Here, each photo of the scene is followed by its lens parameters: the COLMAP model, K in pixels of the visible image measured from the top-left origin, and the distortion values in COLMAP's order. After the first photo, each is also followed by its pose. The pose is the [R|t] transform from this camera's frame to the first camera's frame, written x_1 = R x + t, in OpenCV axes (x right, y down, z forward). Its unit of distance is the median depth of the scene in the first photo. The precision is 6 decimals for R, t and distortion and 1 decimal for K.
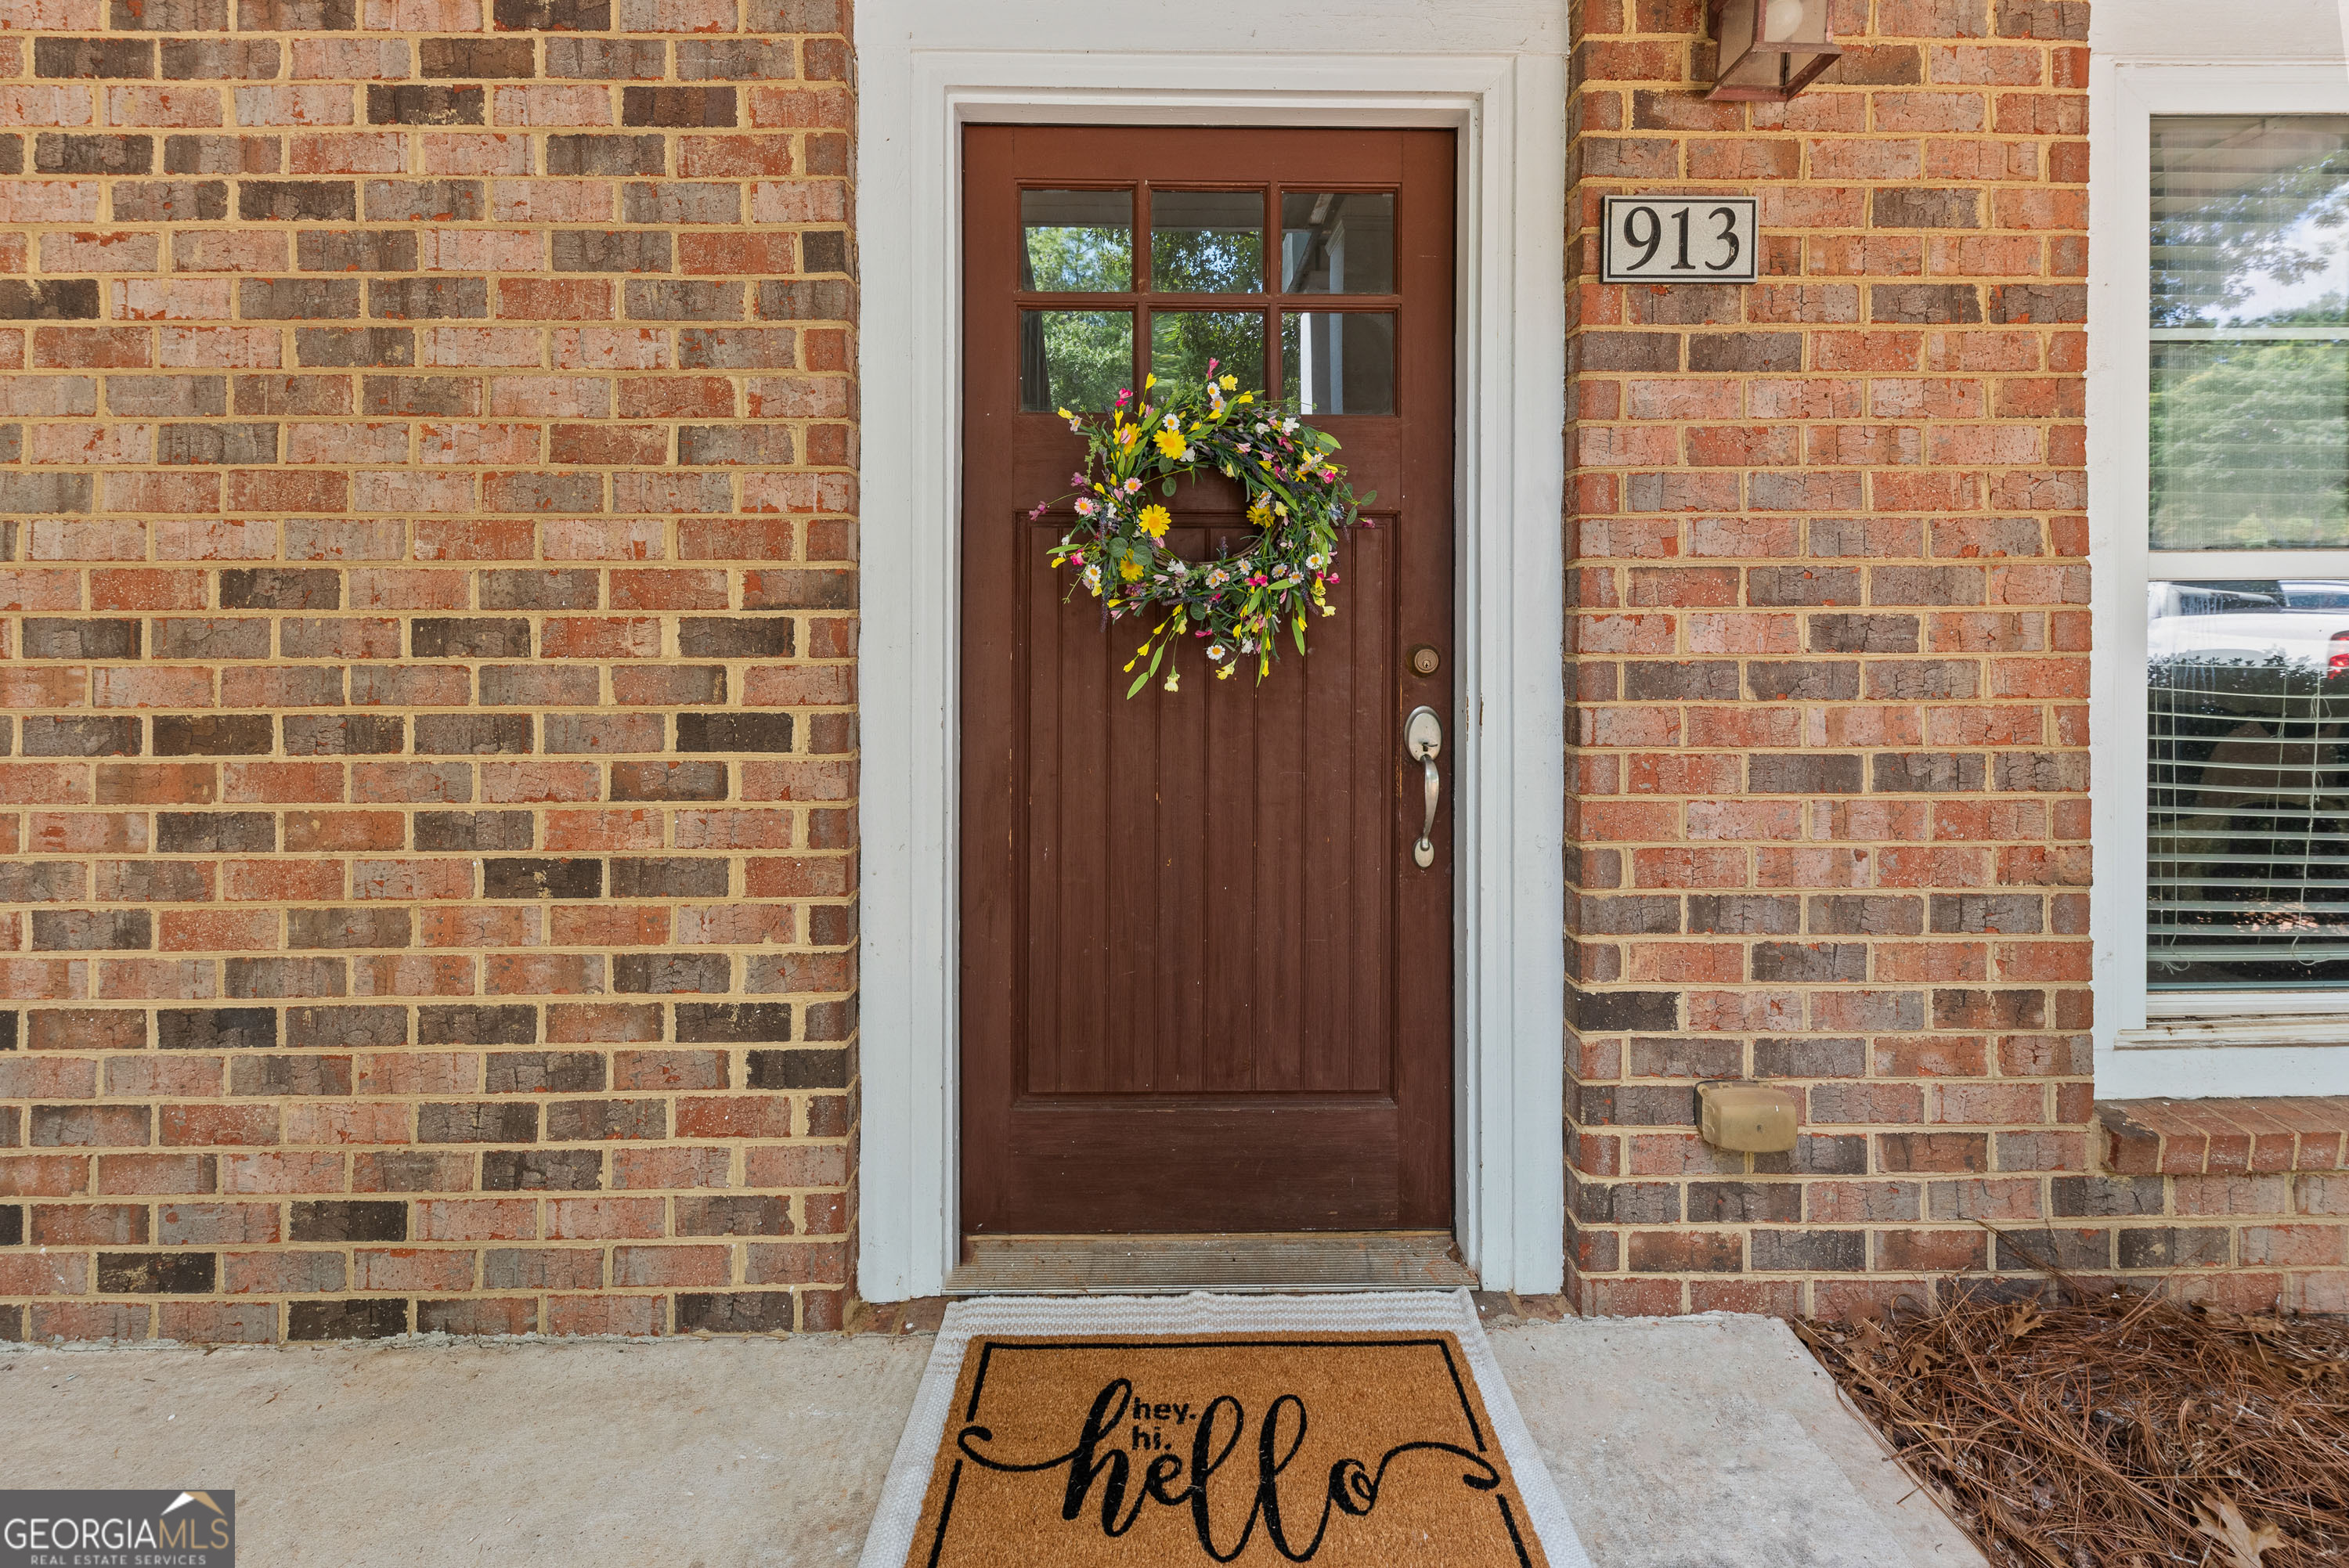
lens RADIAL K [[923.9, 0, 1171.9], [0, 923.9, 631.6], [0, 0, 1]] dist [0.007671, -0.000160]
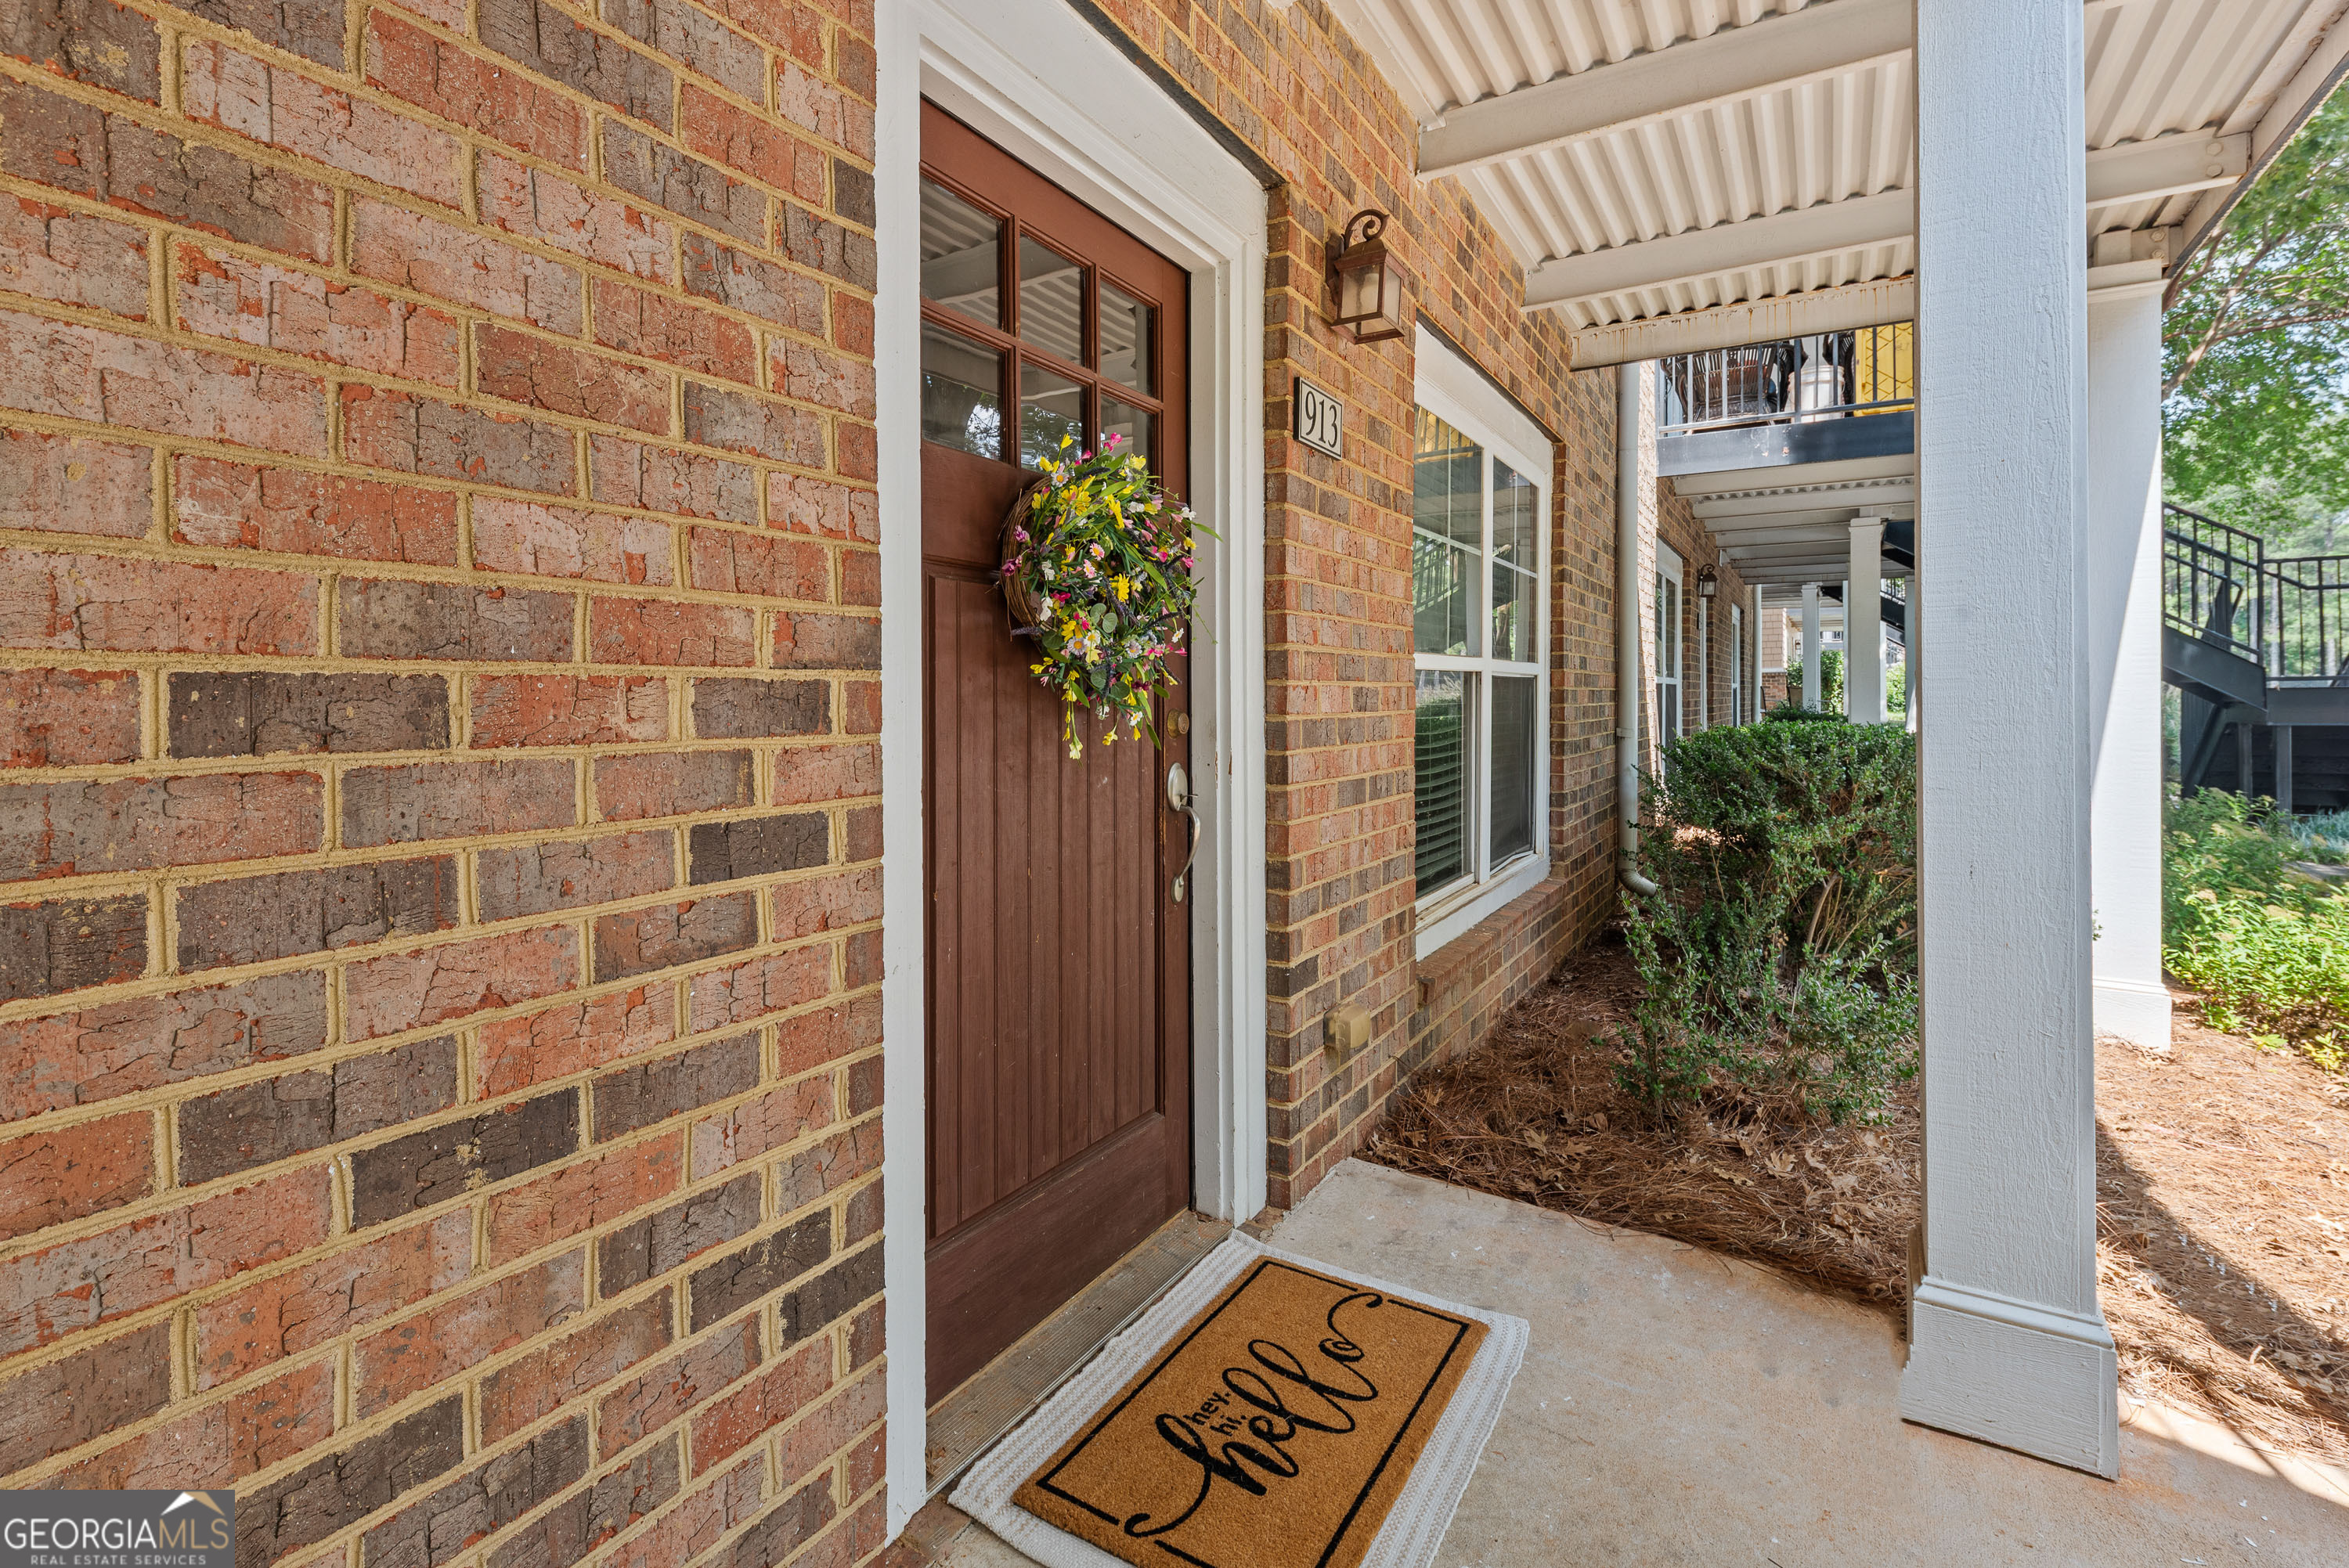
lens RADIAL K [[1102.4, 0, 1163.0], [0, 1102.4, 706.7], [0, 0, 1]] dist [0.000194, -0.000637]
pose [[0.532939, -0.008163, 0.846114, -0.996208], [0.005335, 0.999966, 0.006286, 0.001768], [-0.846137, 0.001164, 0.532965, 0.307718]]
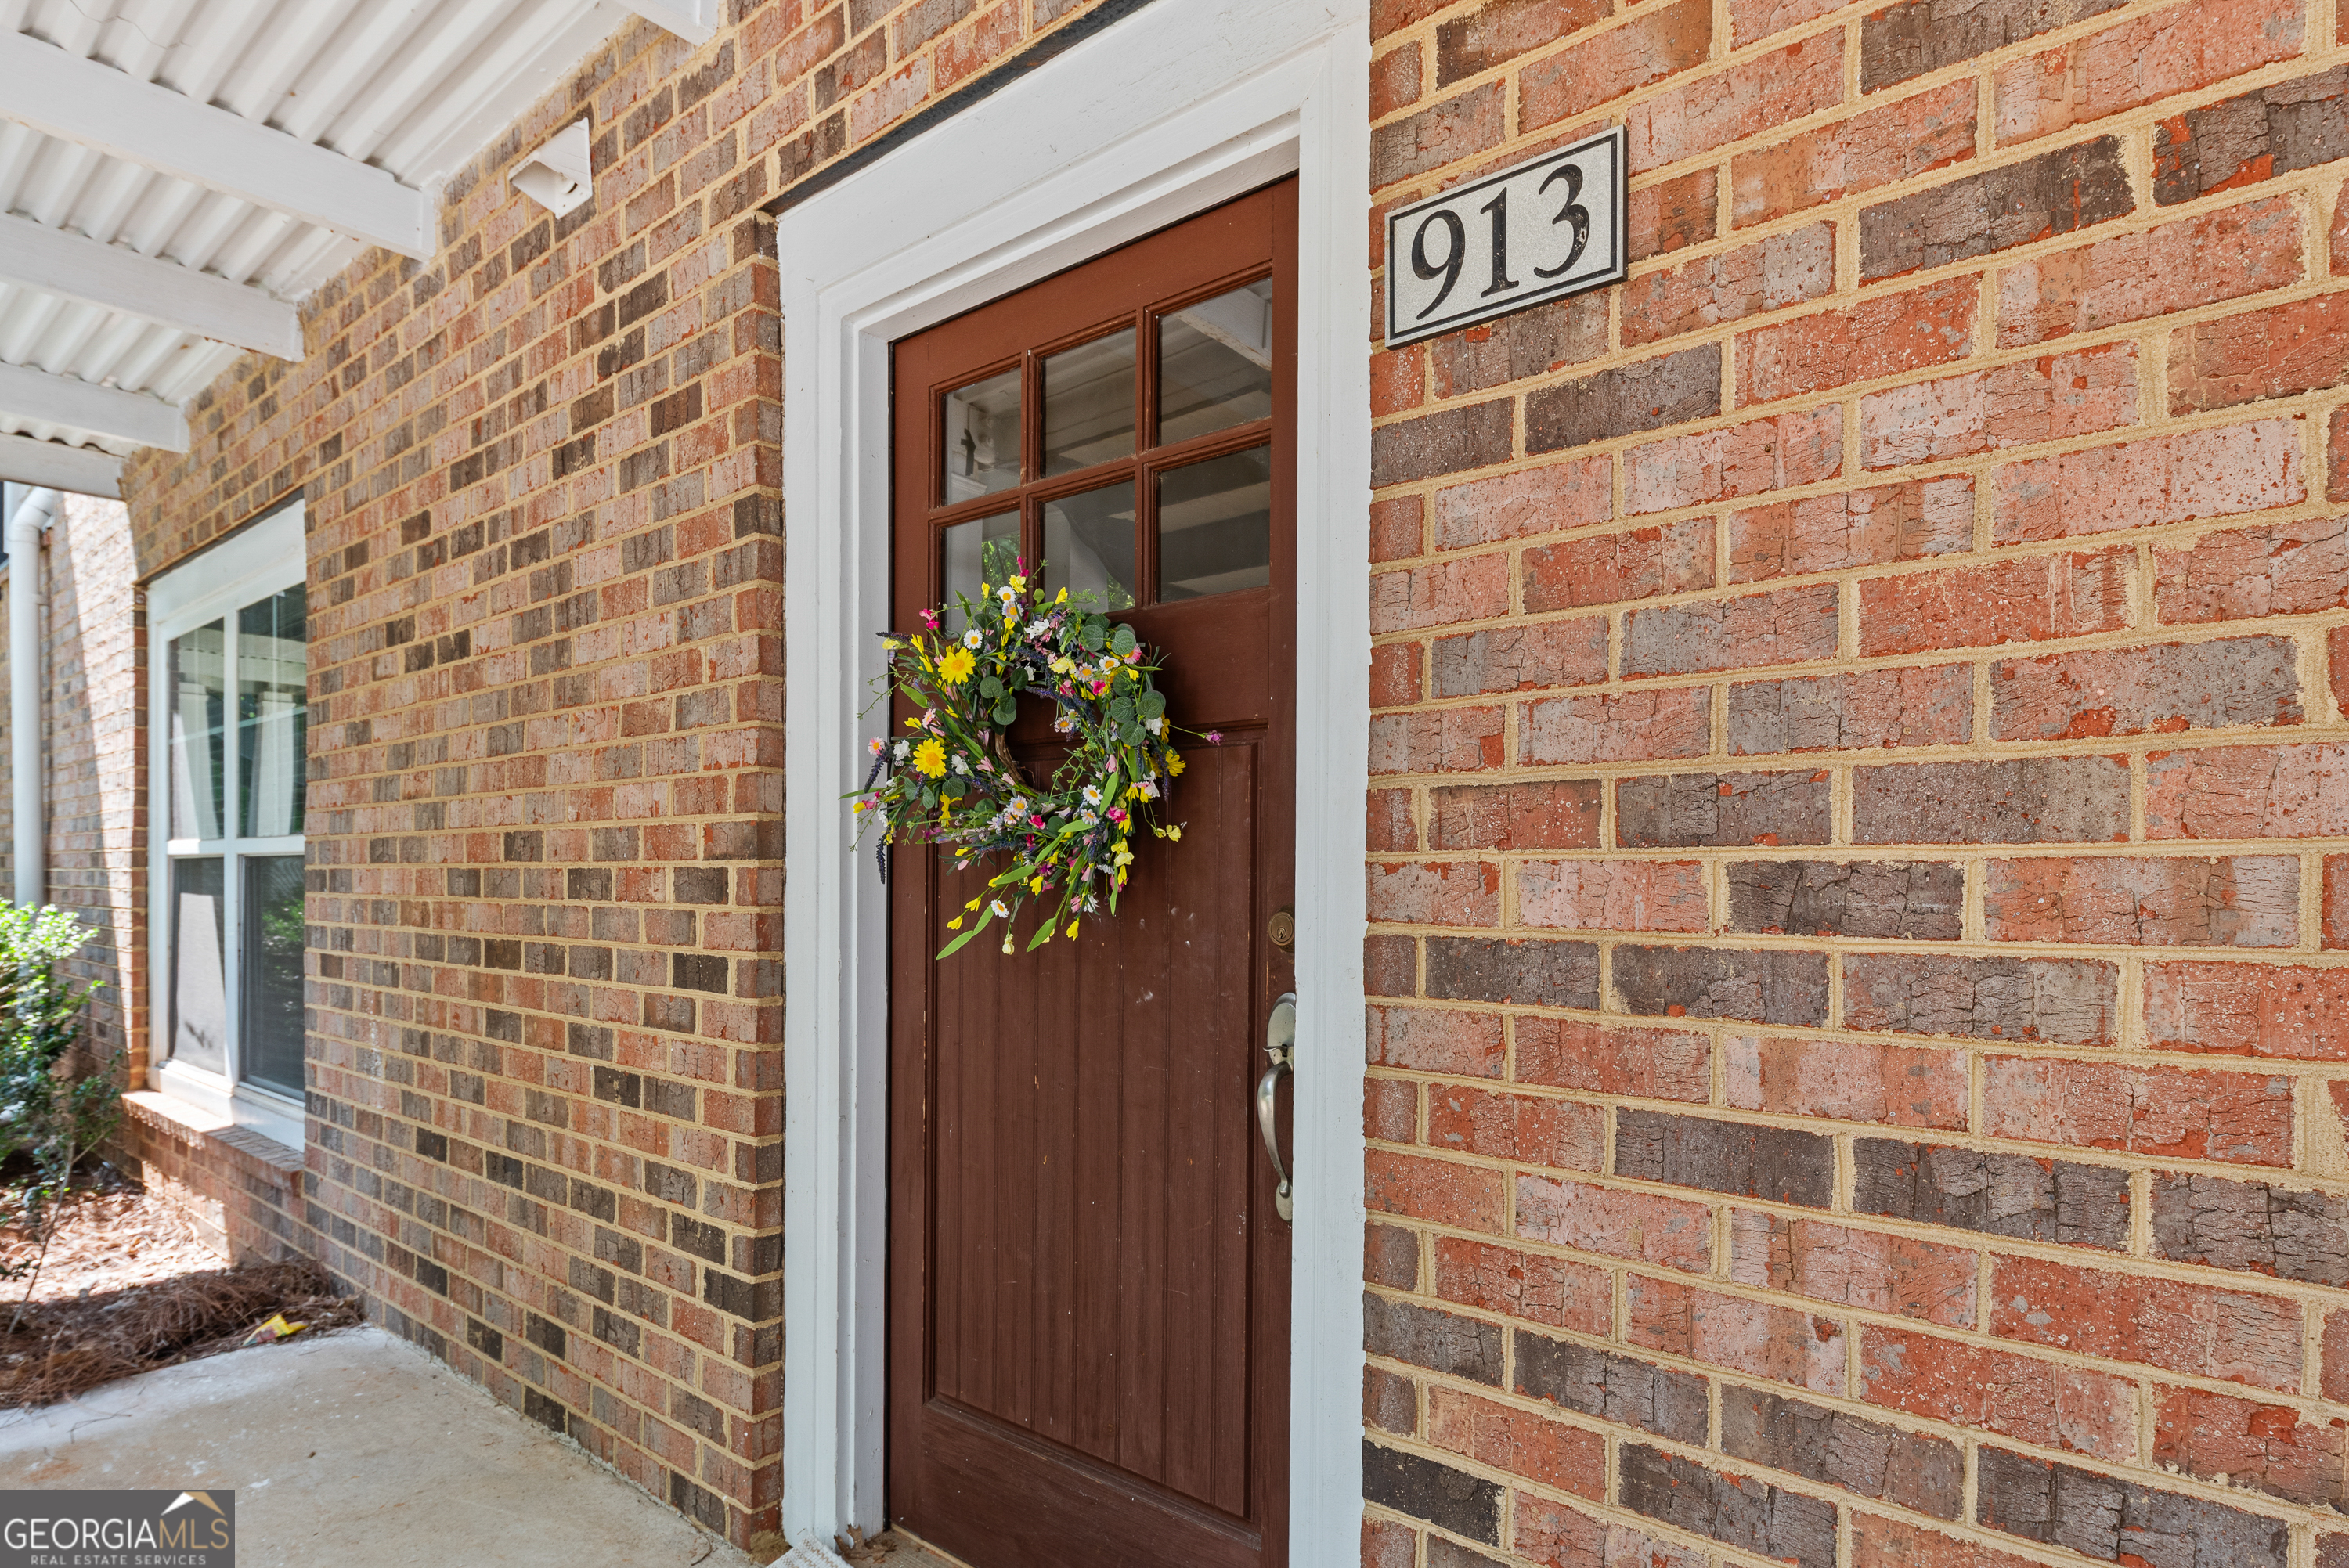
lens RADIAL K [[1295.9, 0, 1176.7], [0, 1295.9, 880.9], [0, 0, 1]] dist [0.006548, -0.000844]
pose [[0.750619, 0.007132, -0.660696, 0.947347], [-0.005864, 0.999974, 0.004131, -0.008638], [0.660709, 0.000774, 0.750642, 0.222475]]
